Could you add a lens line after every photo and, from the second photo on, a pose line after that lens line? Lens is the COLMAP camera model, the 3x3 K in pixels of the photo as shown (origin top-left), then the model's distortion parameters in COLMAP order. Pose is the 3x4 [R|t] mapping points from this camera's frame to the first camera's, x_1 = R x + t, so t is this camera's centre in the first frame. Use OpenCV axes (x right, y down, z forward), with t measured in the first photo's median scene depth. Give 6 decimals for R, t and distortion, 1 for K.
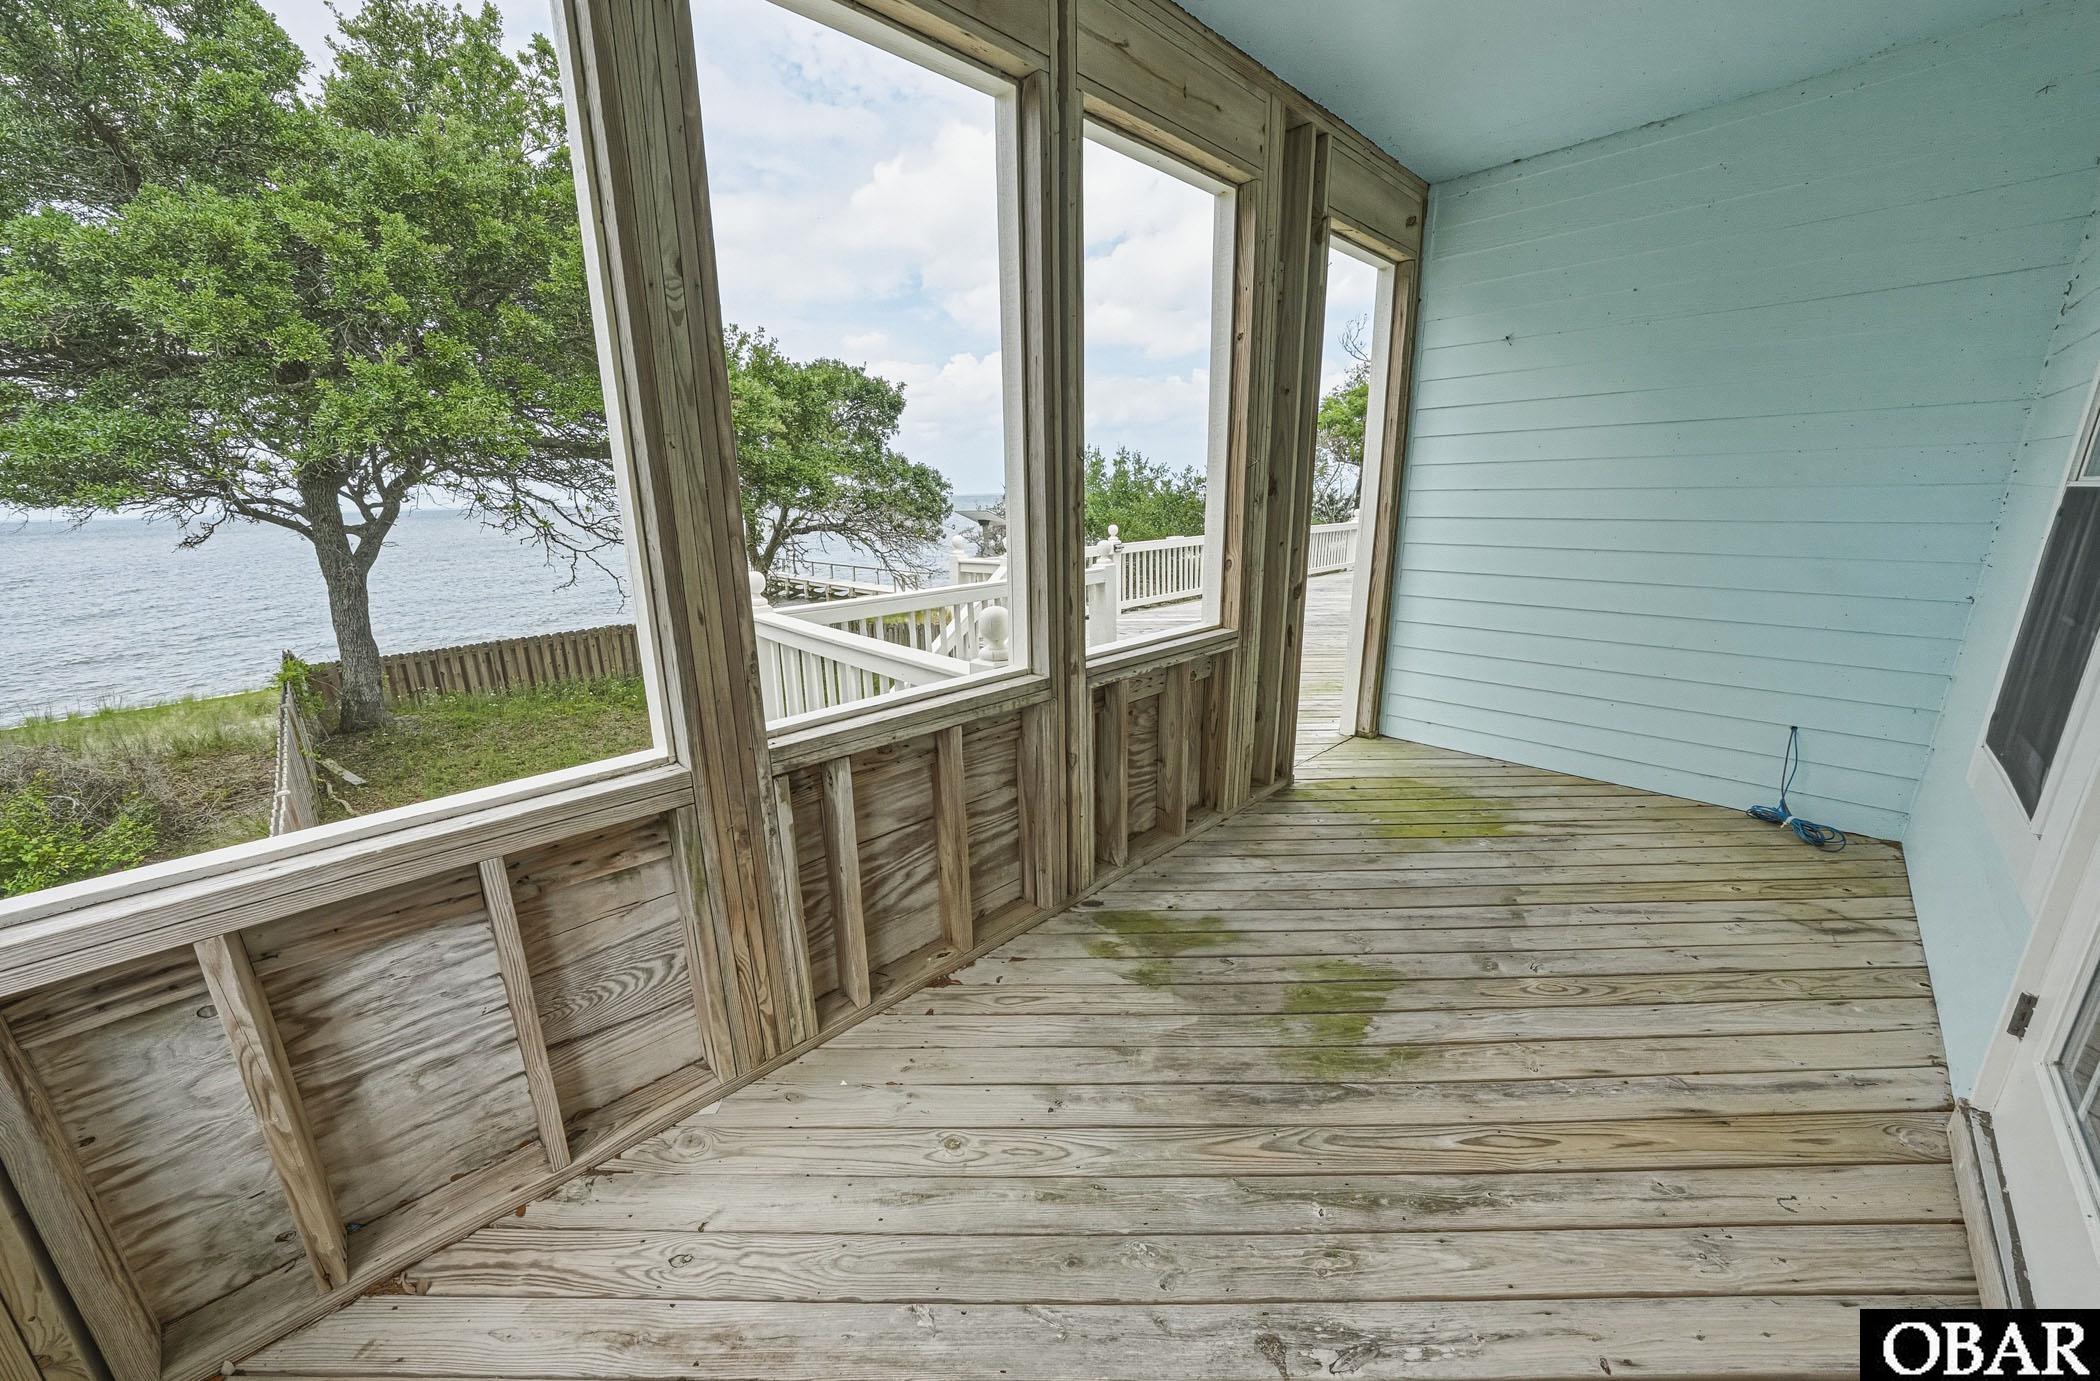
lens RADIAL K [[748.9, 0, 1050.0], [0, 748.9, 690.5], [0, 0, 1]] dist [-0.000276, -0.000007]
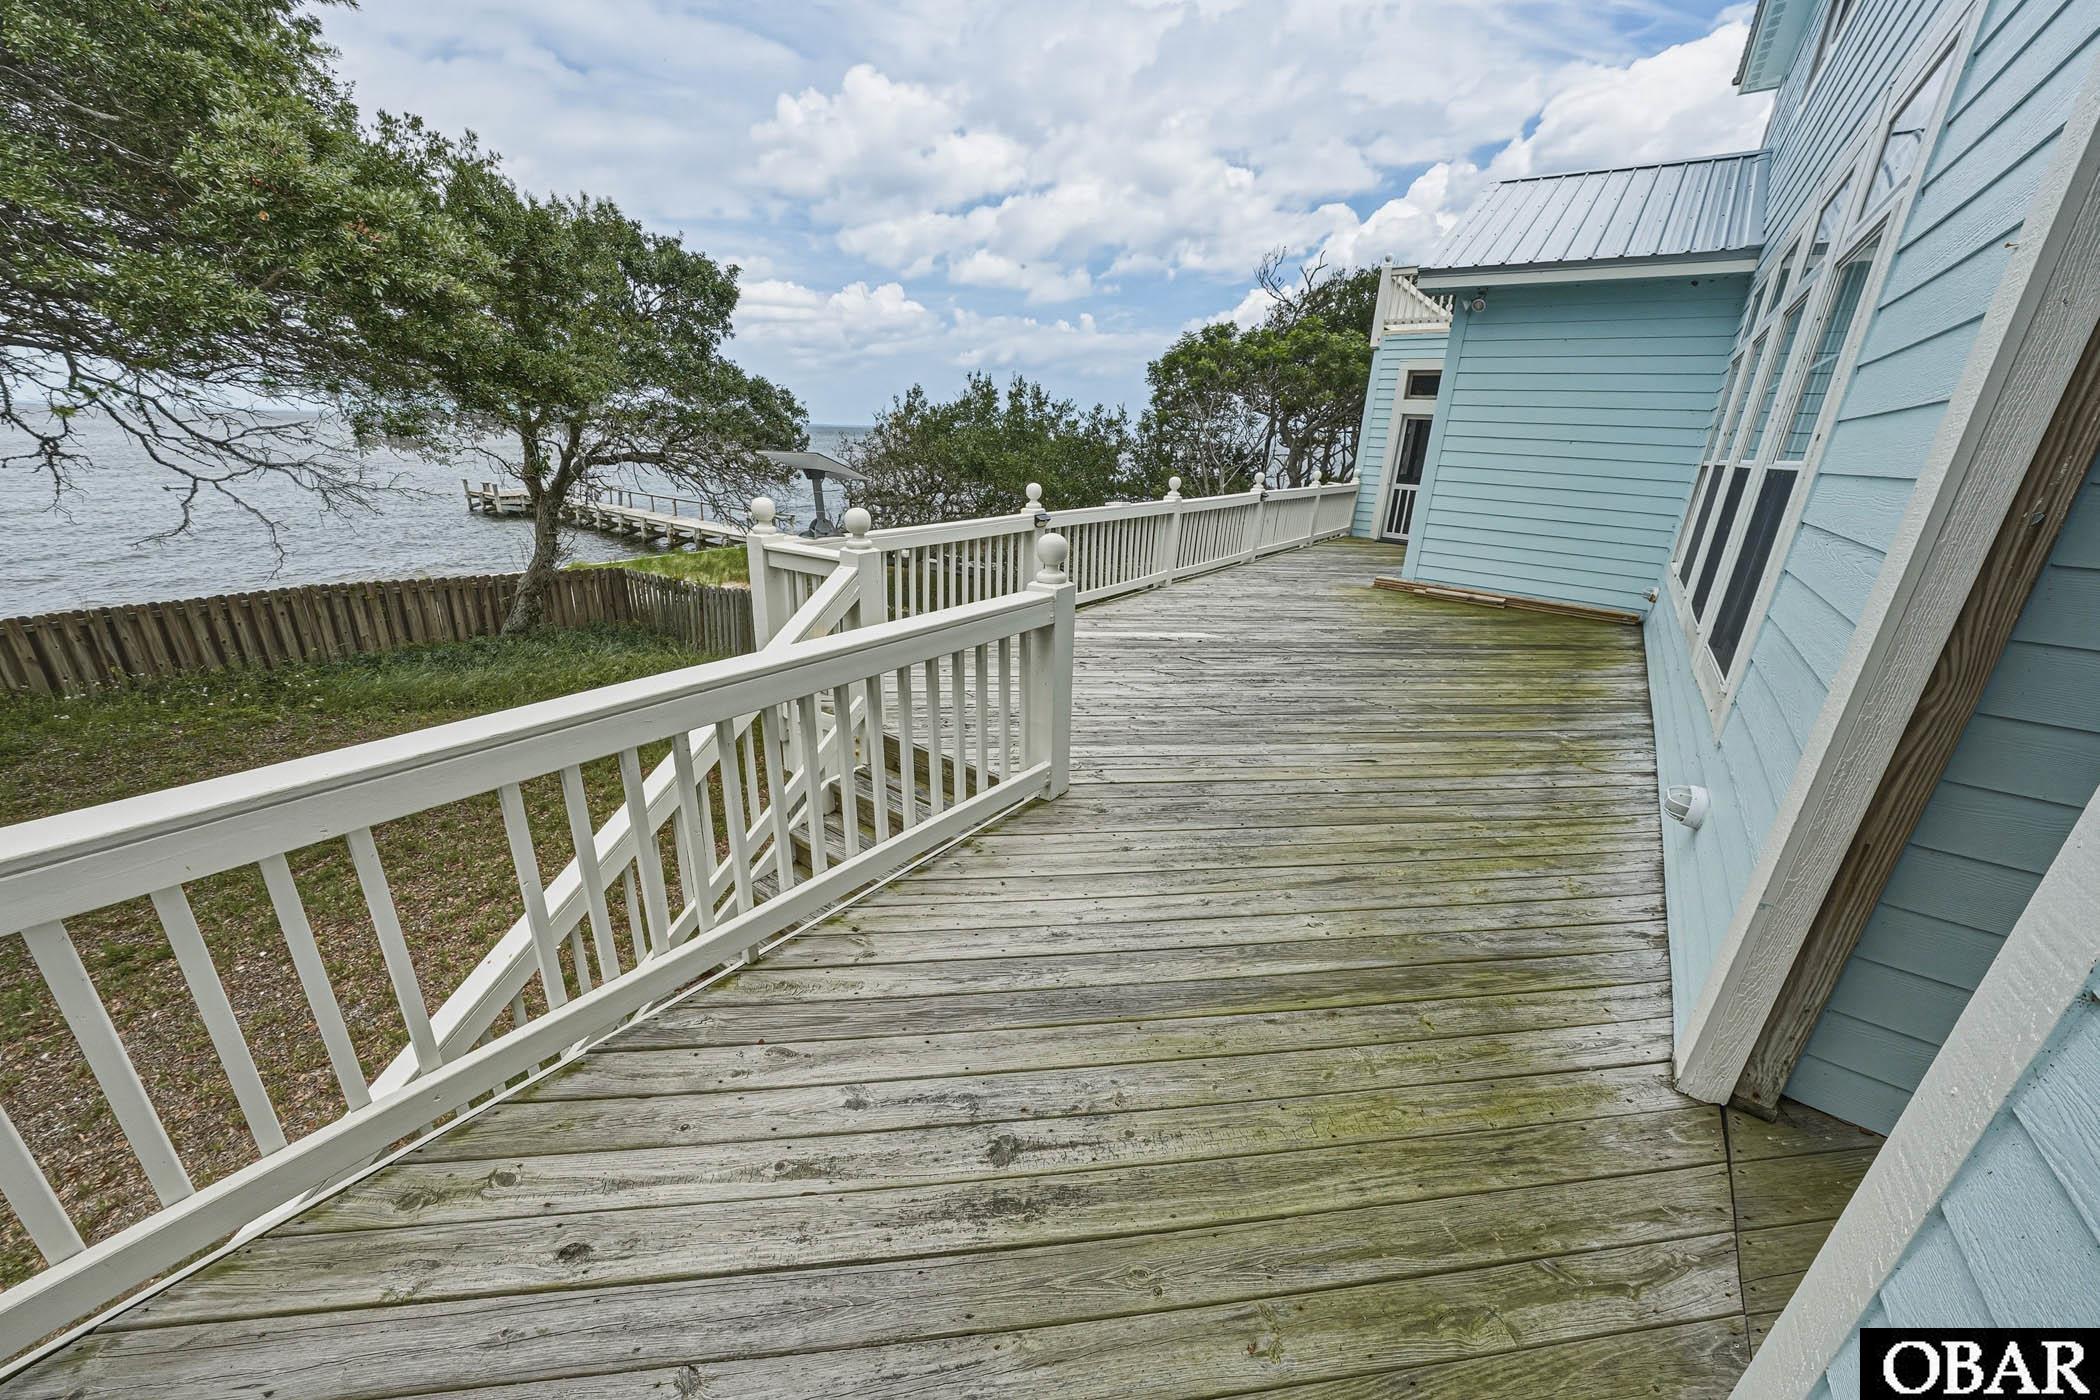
lens RADIAL K [[734.9, 0, 1035.3], [0, 734.9, 706.8], [0, 0, 1]] dist [-0.010435, -0.000070]
pose [[0.989719, 0.004995, 0.142941, -0.000895], [-0.019235, 0.994960, 0.098410, -0.047655], [-0.141729, -0.100147, 0.984827, 0.188044]]
